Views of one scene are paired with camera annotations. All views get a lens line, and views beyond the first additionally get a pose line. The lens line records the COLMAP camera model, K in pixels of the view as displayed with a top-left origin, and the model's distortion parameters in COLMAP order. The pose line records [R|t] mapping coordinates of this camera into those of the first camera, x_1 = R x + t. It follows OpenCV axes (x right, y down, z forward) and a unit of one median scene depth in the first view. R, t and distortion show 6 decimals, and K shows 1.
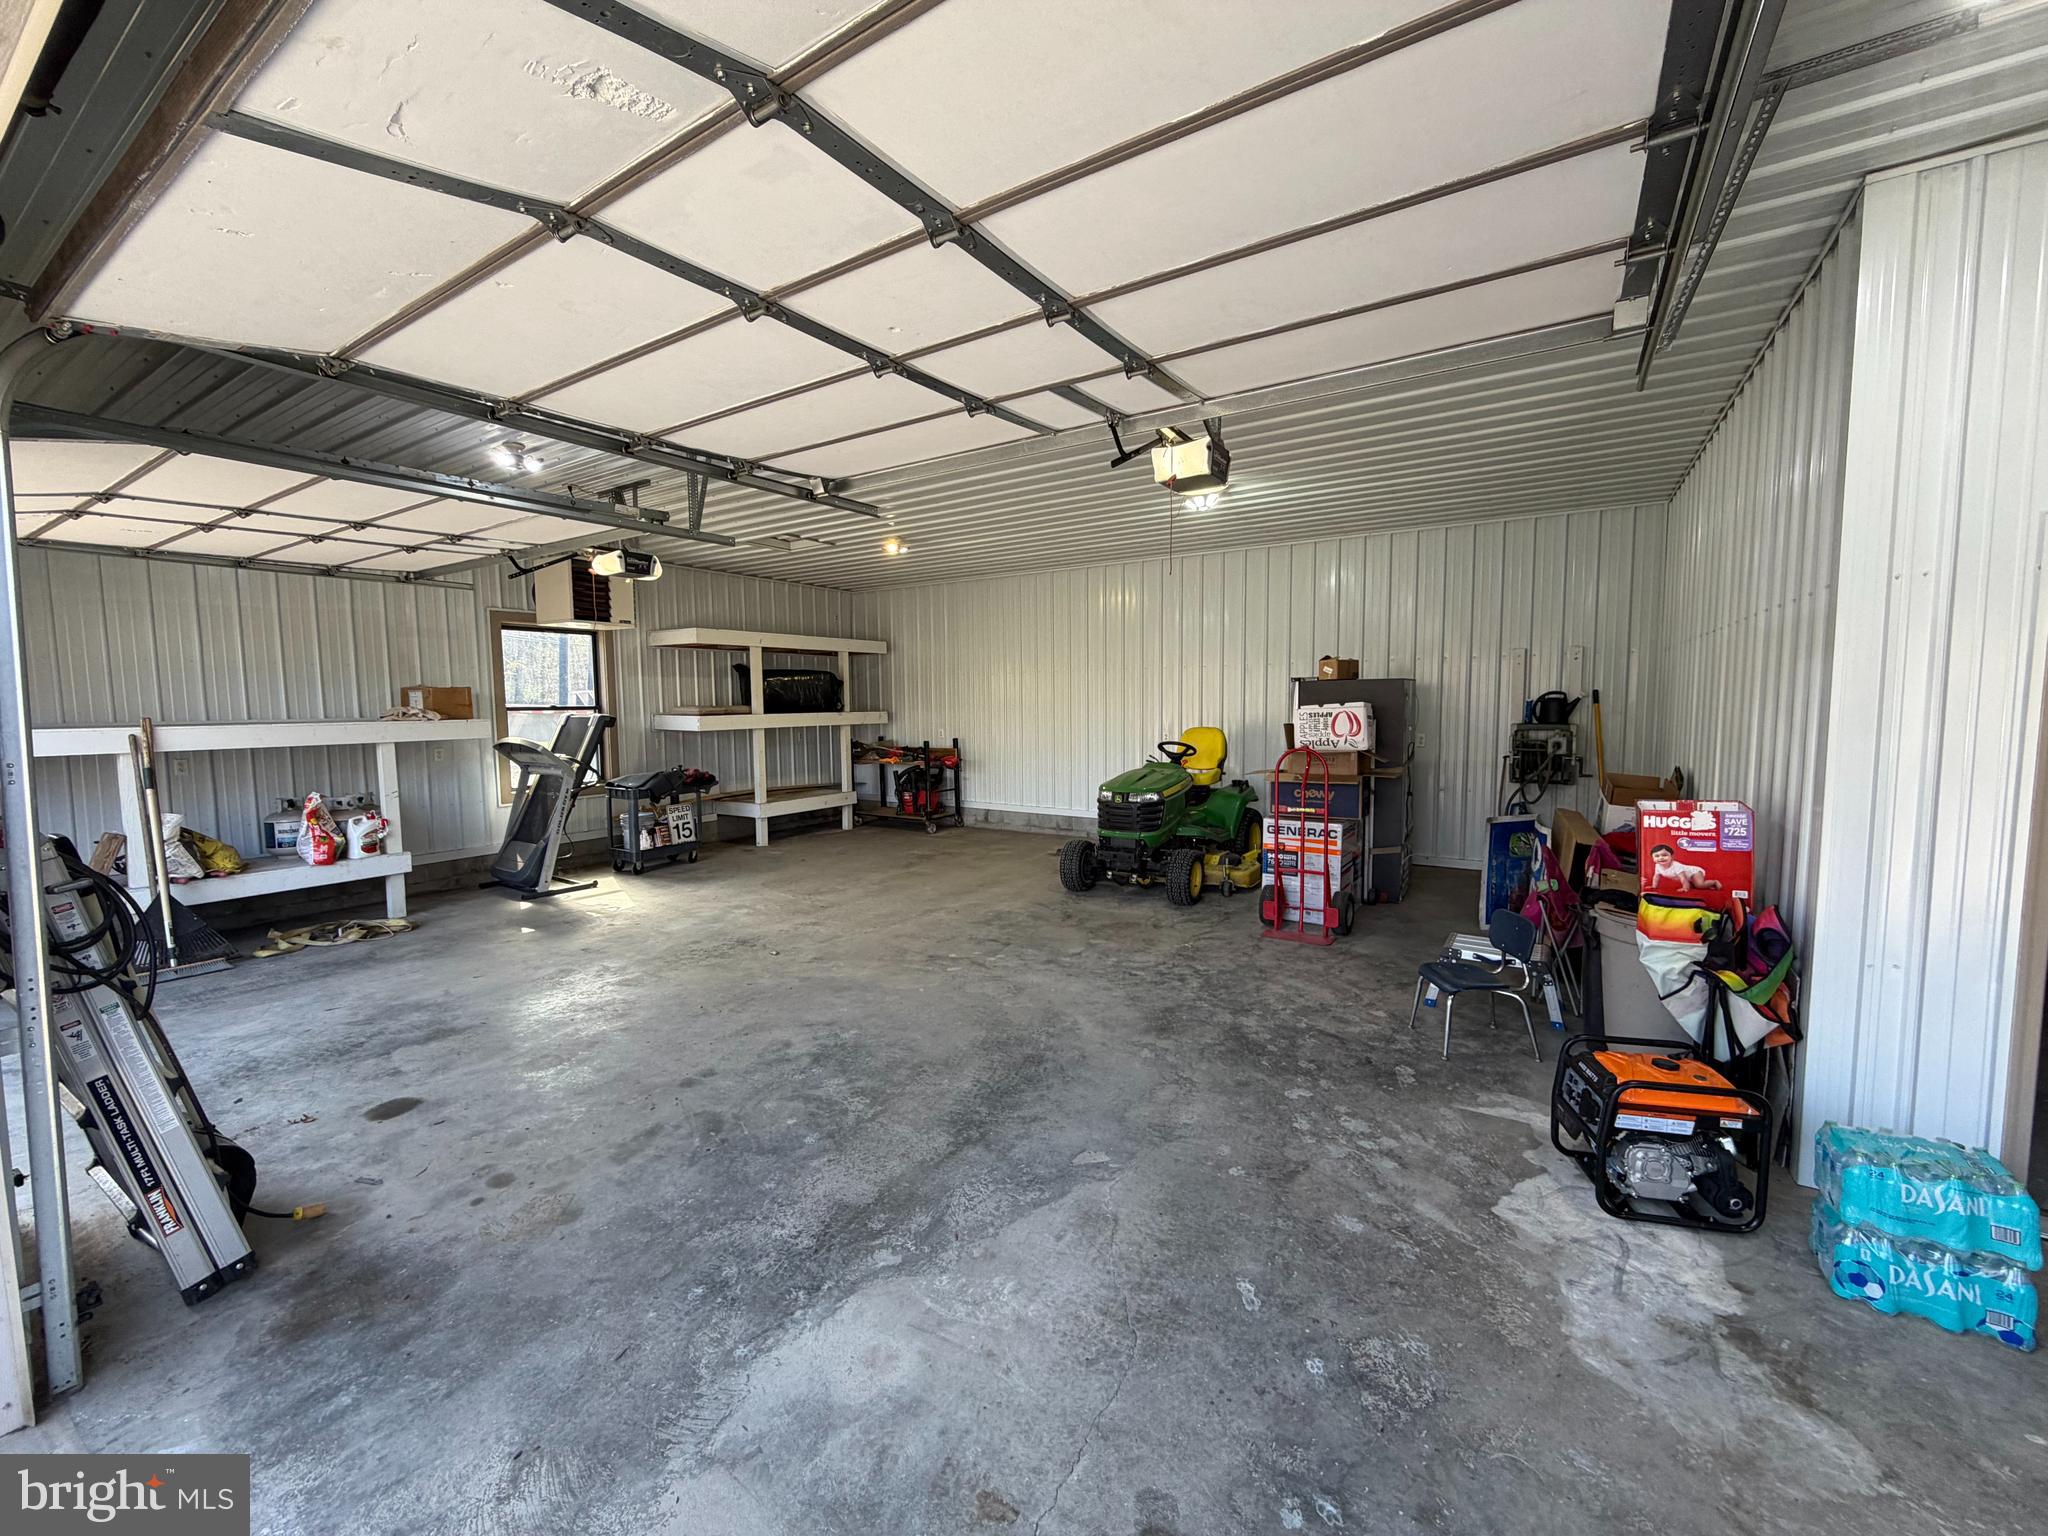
lens RADIAL K [[820.1, 0, 1017.8], [0, 820.1, 769.0], [0, 0, 1]] dist [-0.000428, 0.000040]
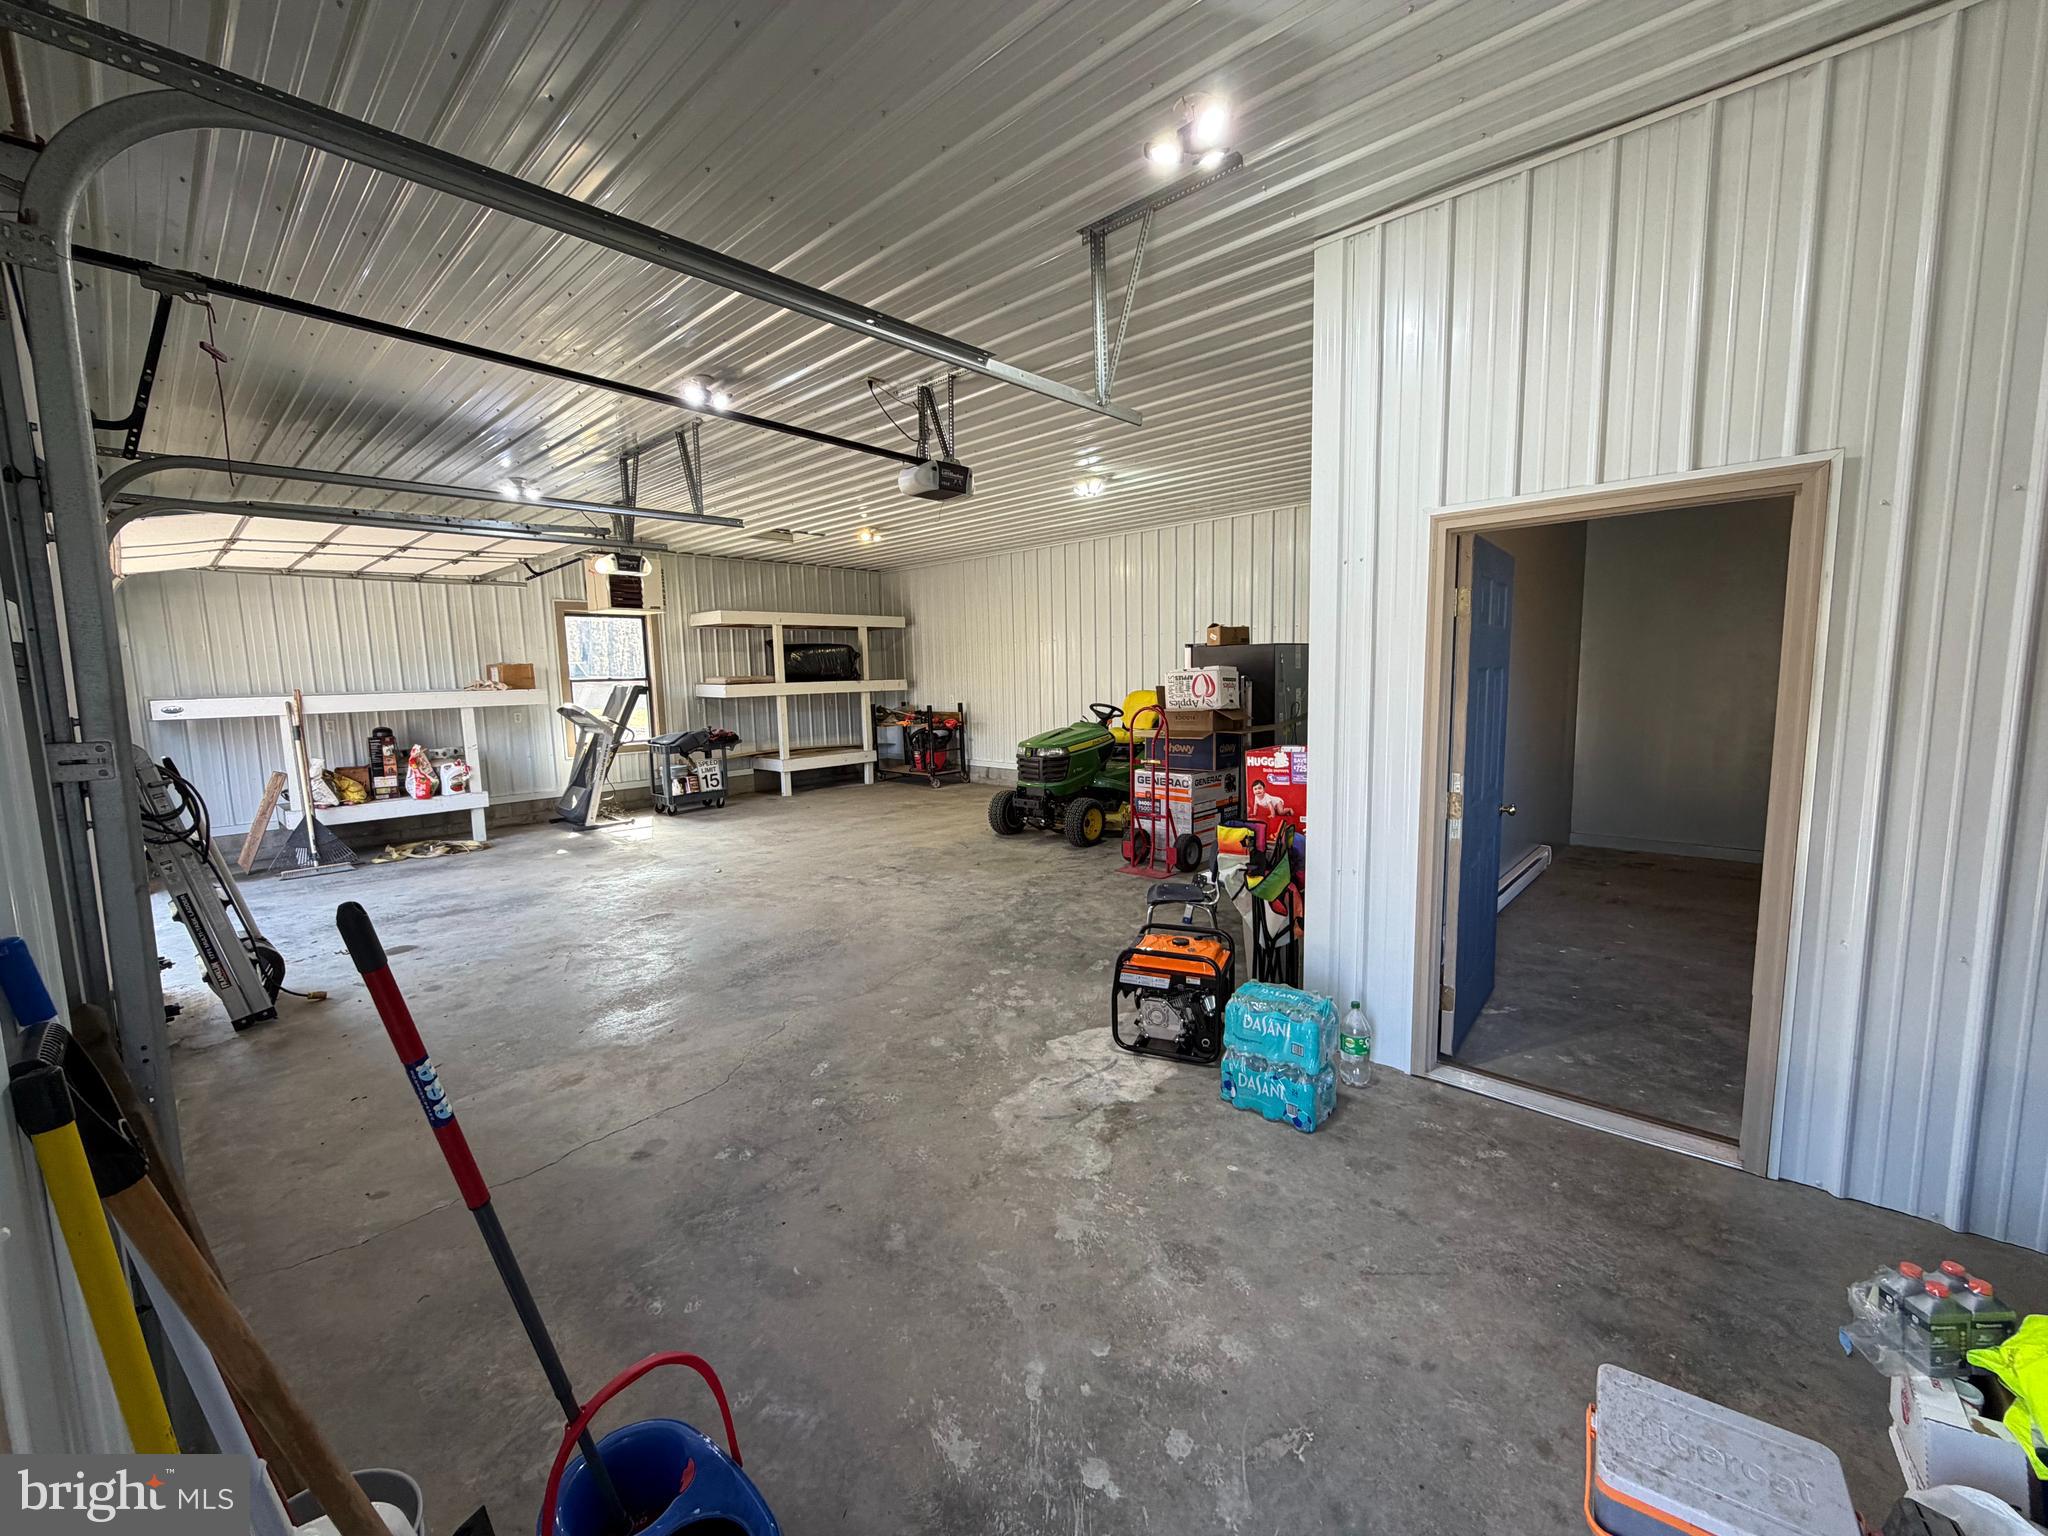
lens RADIAL K [[820.1, 0, 1017.8], [0, 820.1, 769.0], [0, 0, 1]] dist [-0.000428, 0.000040]
pose [[0.984987, 0.007782, -0.172452, 0.324607], [-0.001075, 0.999241, 0.038952, 0.014369], [0.172624, -0.038182, 0.984247, -0.139836]]
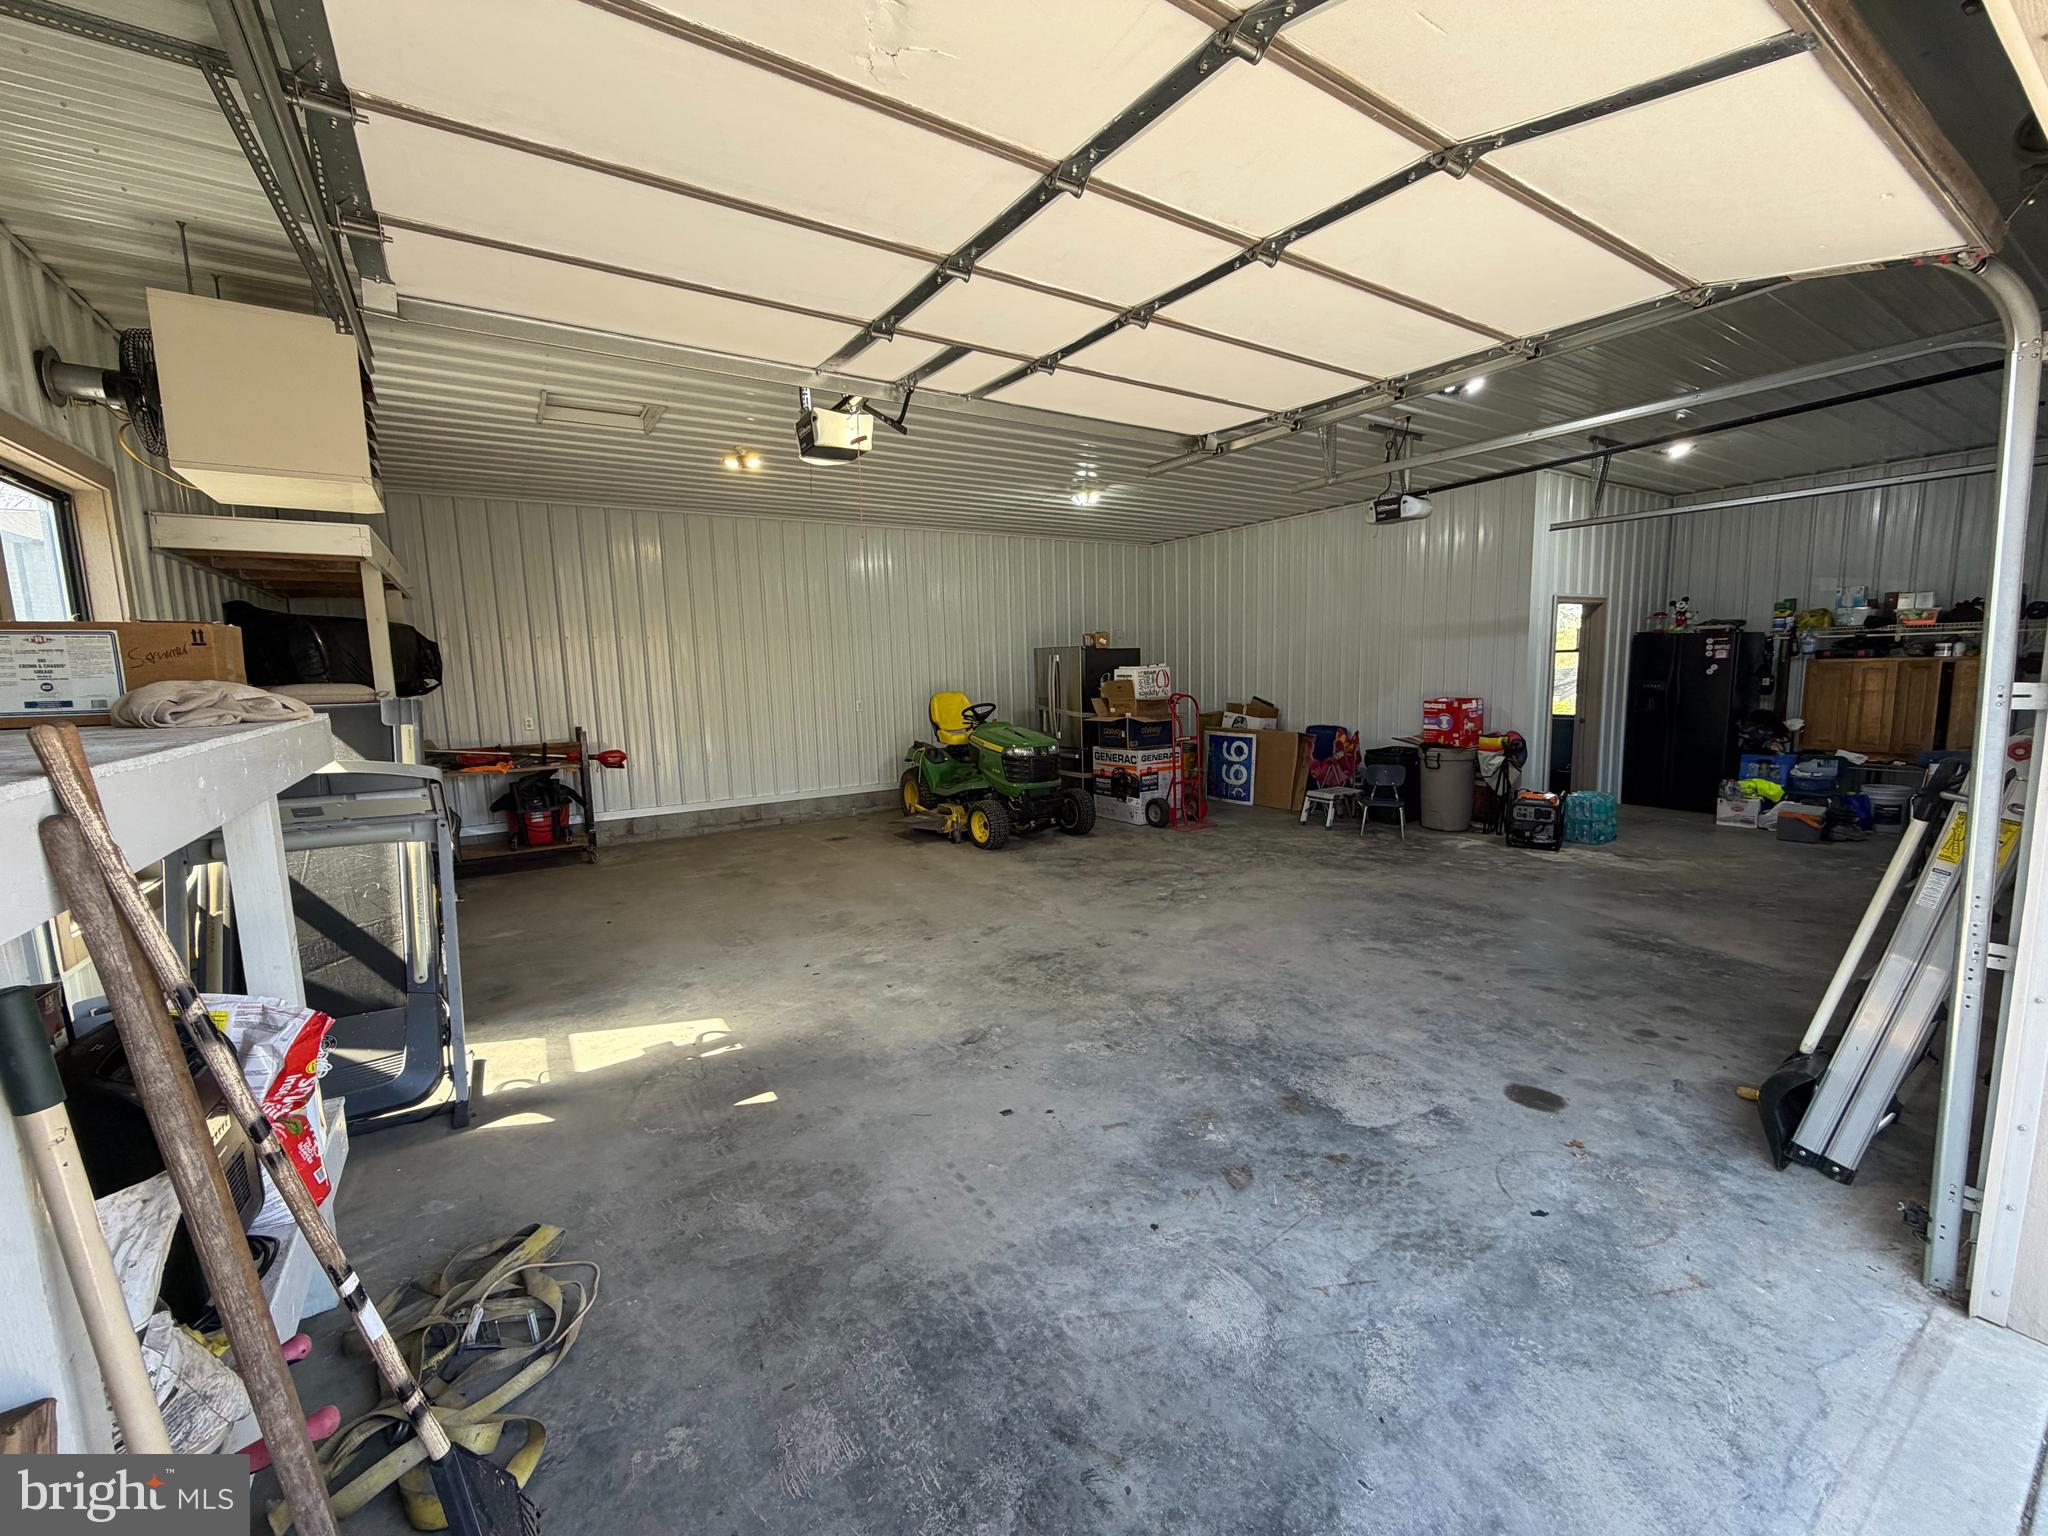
lens RADIAL K [[820.1, 0, 1017.8], [0, 820.1, 769.0], [0, 0, 1]] dist [-0.000428, 0.000040]
pose [[0.405990, -0.115228, 0.906584, -0.955905], [0.097815, 0.991800, 0.082255, -0.038658], [-0.908627, 0.055283, 0.413932, 0.609065]]
